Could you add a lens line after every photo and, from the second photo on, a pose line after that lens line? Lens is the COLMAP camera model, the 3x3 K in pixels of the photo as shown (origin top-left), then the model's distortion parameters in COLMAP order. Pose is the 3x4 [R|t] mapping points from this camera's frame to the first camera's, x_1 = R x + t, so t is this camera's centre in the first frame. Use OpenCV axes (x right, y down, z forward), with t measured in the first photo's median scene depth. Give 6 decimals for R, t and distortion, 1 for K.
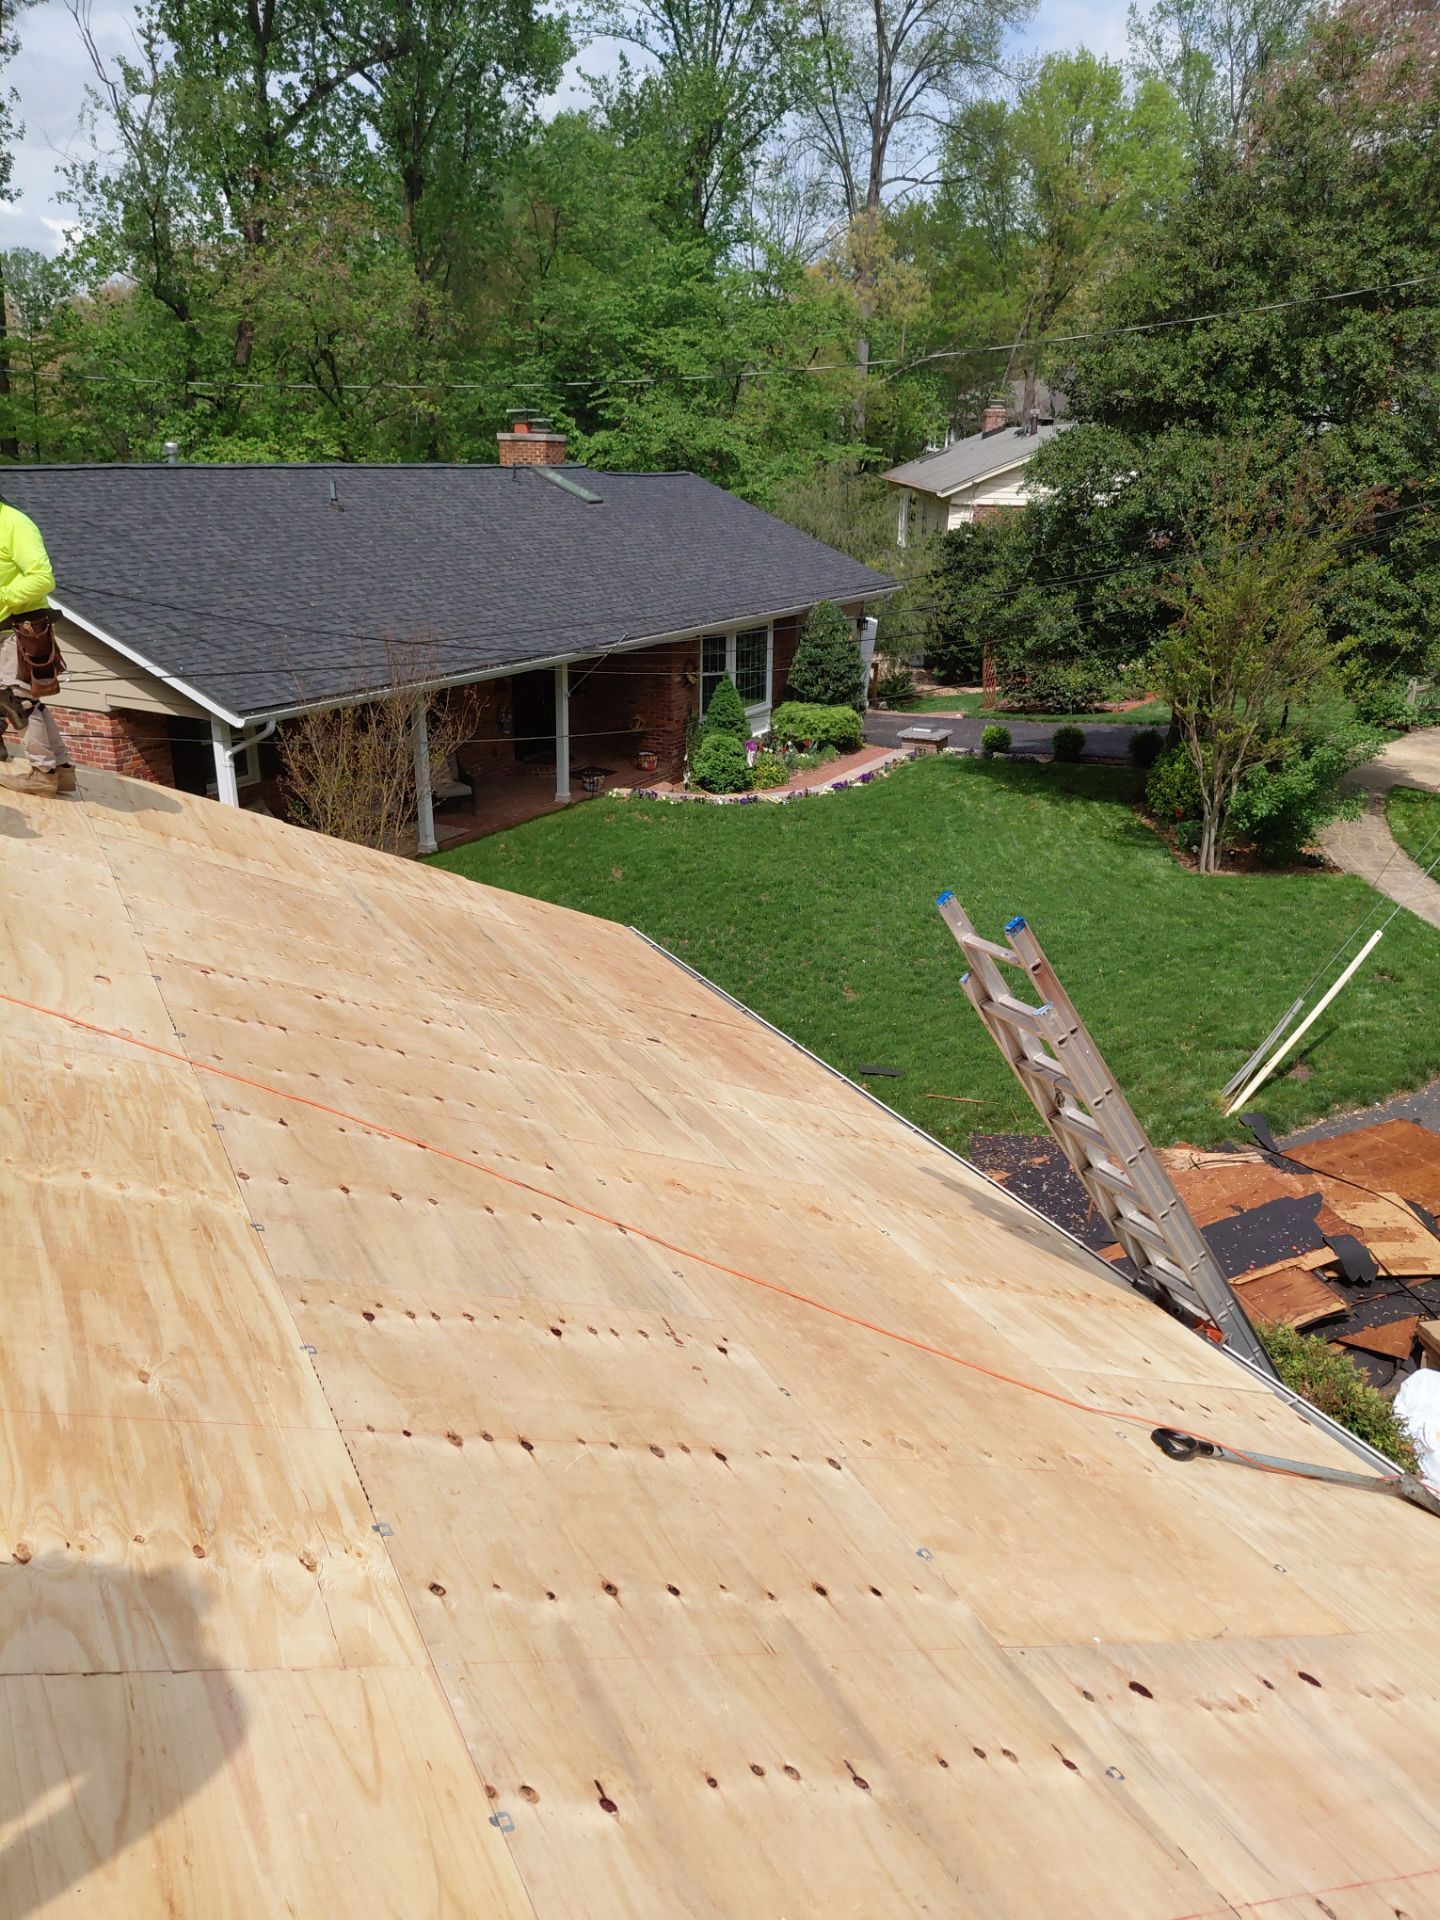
lens RADIAL K [[1484.8, 0, 766.8], [0, 1484.8, 1004.9], [0, 0, 1]] dist [0.203057, -0.359547]
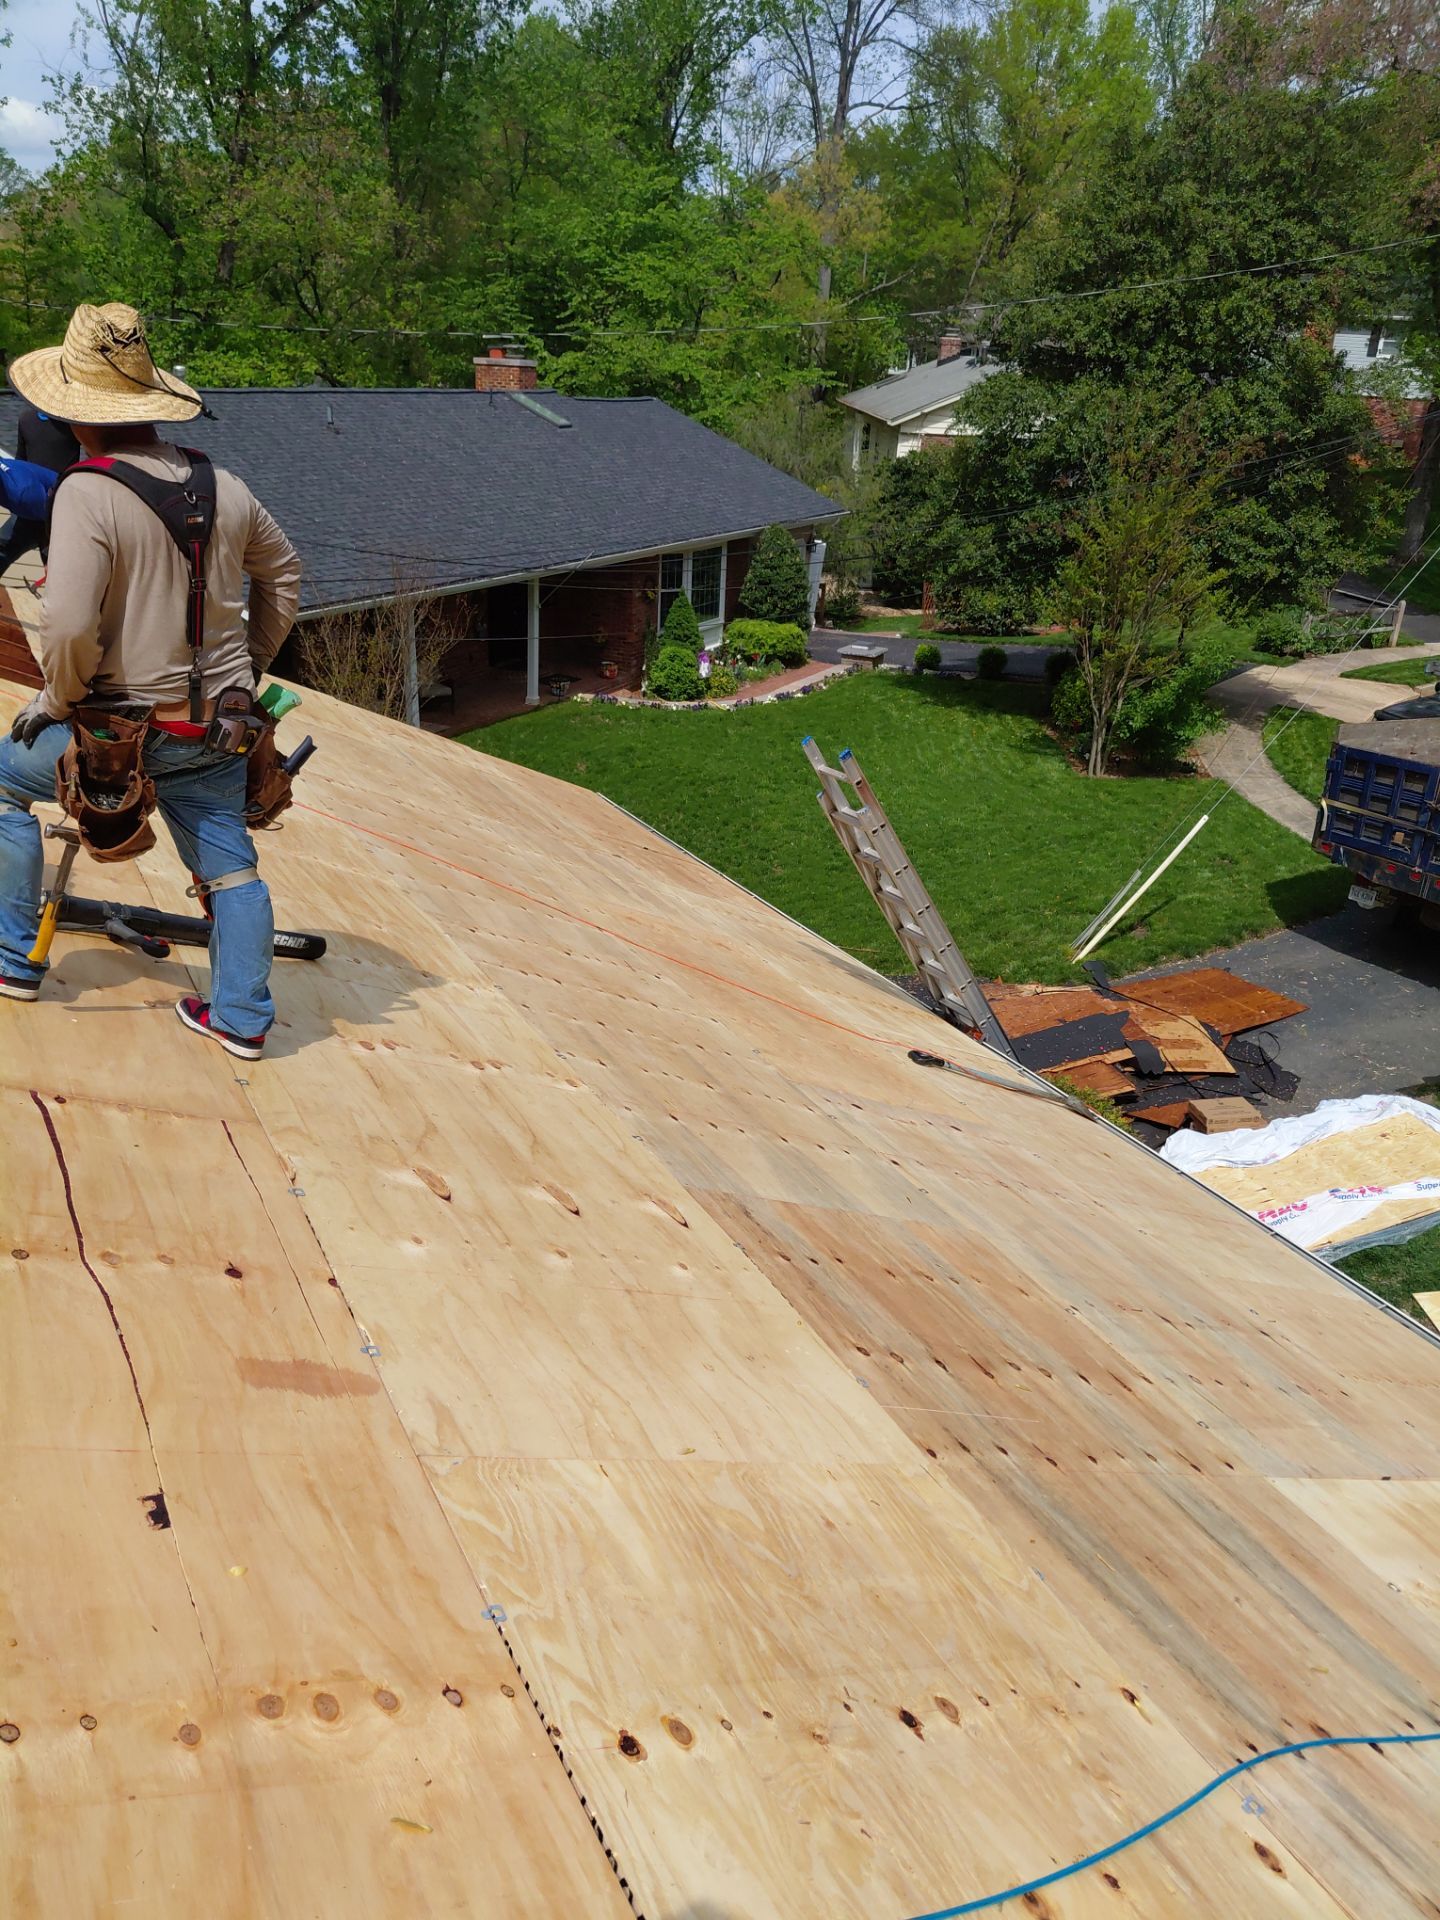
lens RADIAL K [[1478.5, 0, 739.6], [0, 1478.5, 983.8], [0, 0, 1]] dist [0.224227, -0.408207]
pose [[0.999721, 0.019748, 0.012977, 0.007030], [-0.020235, 0.999052, 0.038533, 0.025196], [-0.012204, -0.038784, 0.999173, -0.116917]]
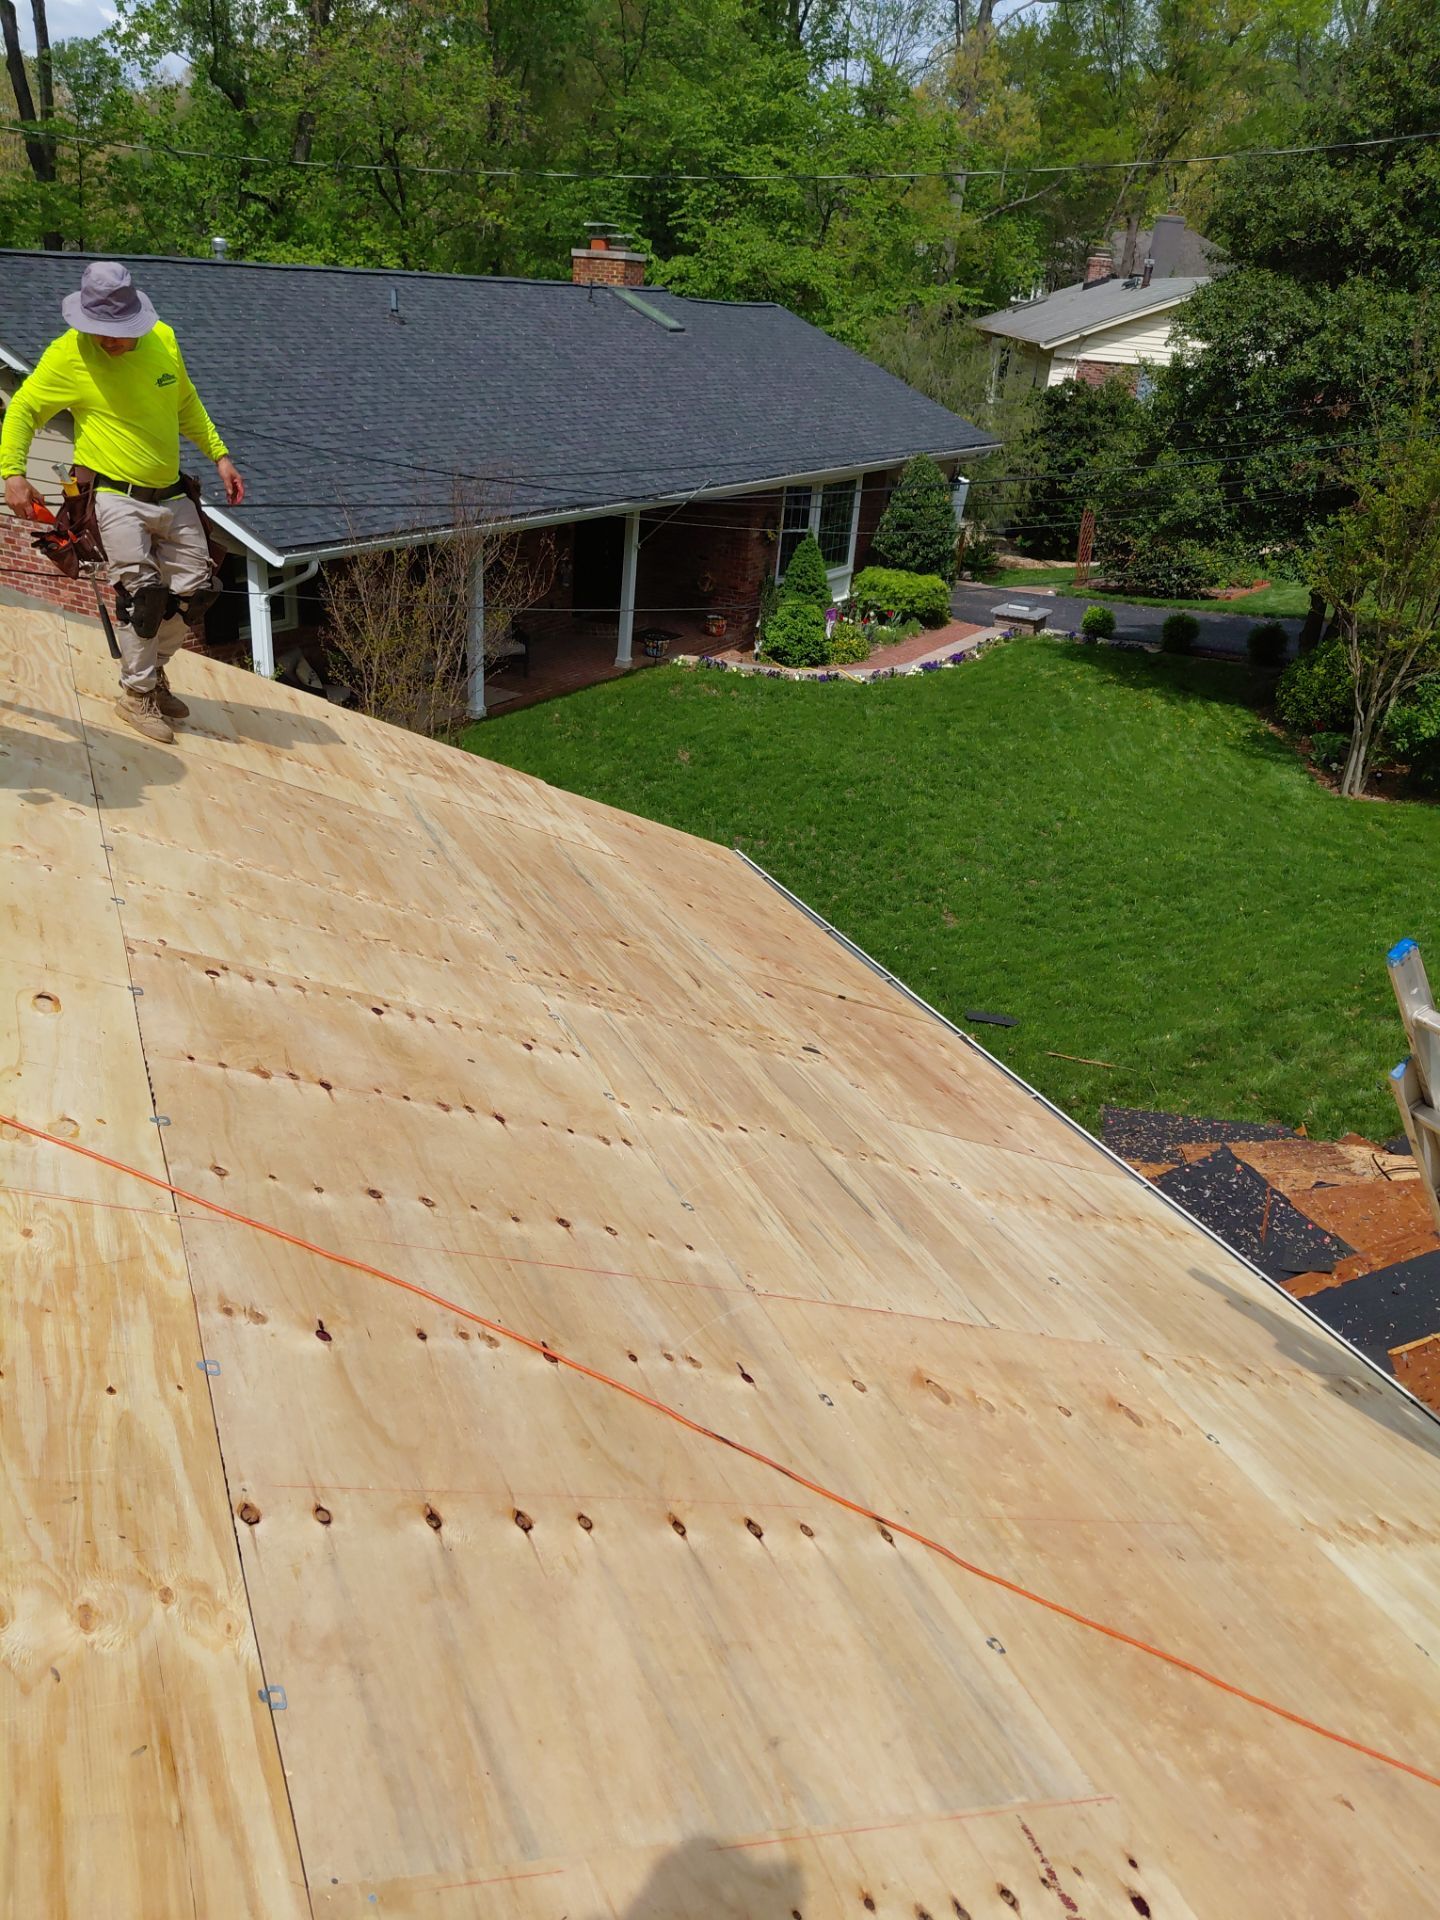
lens RADIAL K [[1509.8, 0, 714.8], [0, 1509.8, 980.6], [0, 0, 1]] dist [0.110747, -0.157752]
pose [[0.996379, 0.073441, -0.042837, -0.026955], [-0.070200, 0.994873, 0.072802, -0.017390], [0.047964, -0.069532, 0.996426, 0.075975]]
